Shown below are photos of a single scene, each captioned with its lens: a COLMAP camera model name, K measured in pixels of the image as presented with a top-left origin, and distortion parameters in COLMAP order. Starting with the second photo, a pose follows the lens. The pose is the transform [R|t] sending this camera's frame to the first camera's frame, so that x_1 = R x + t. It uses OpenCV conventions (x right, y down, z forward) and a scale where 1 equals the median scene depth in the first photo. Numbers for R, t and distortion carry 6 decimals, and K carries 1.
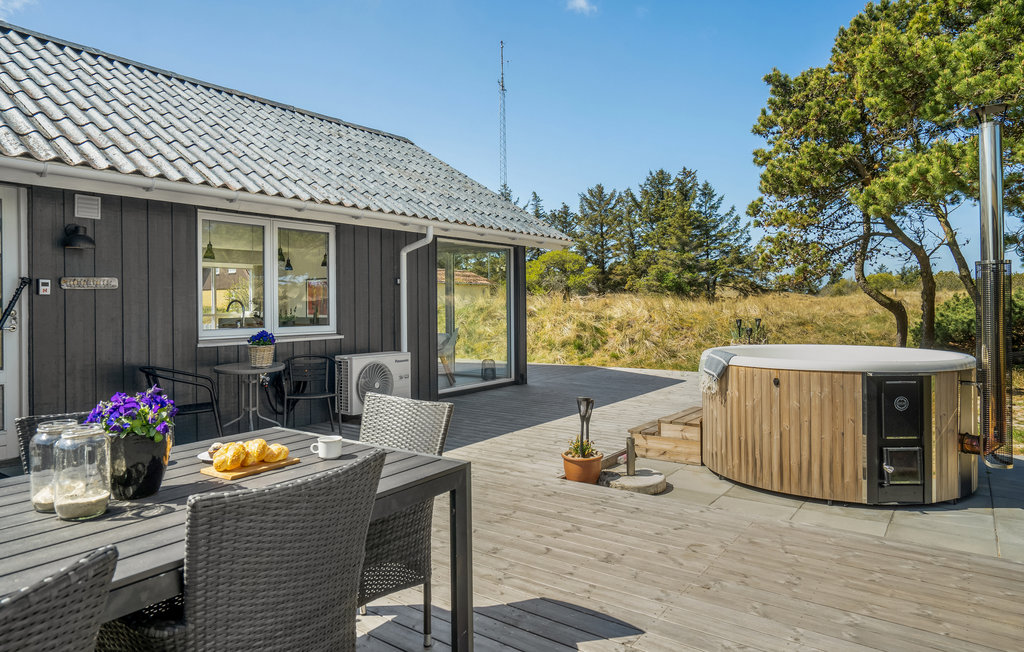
lens RADIAL K [[648.0, 0, 512.4], [0, 648.0, 320.7], [0, 0, 1]] dist [-0.002418, 0.001072]
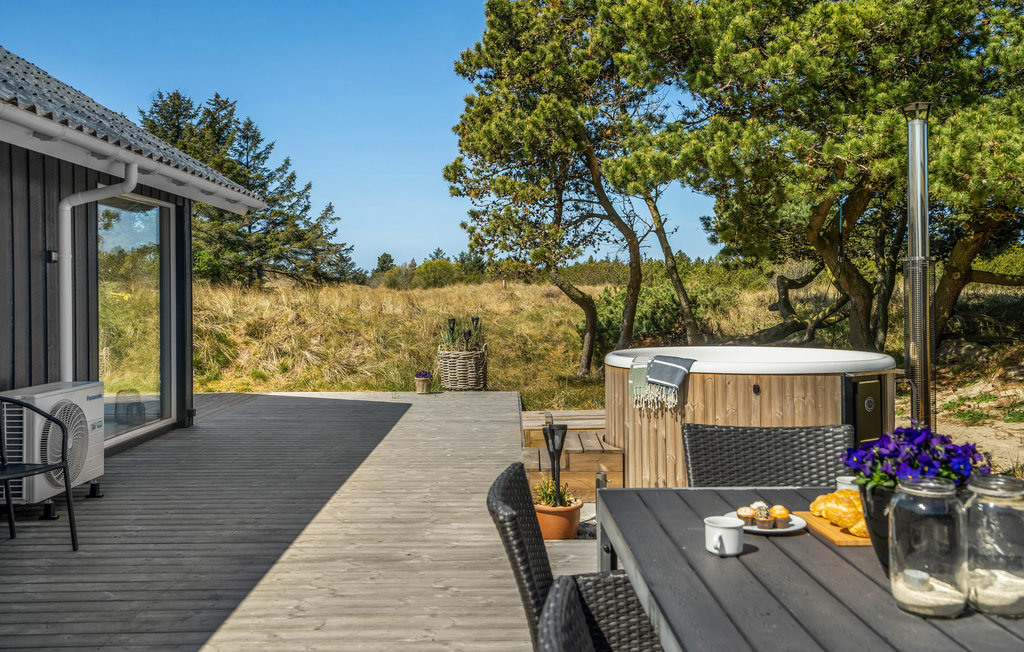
lens RADIAL K [[957.8, 0, 510.7], [0, 957.8, 321.8], [0, 0, 1]] dist [0.000636, 0.000000]
pose [[0.802801, -0.010543, 0.596154, -0.250753], [0.011004, 0.999935, 0.002866, -0.001010], [-0.596146, 0.004259, 0.802865, 0.068747]]
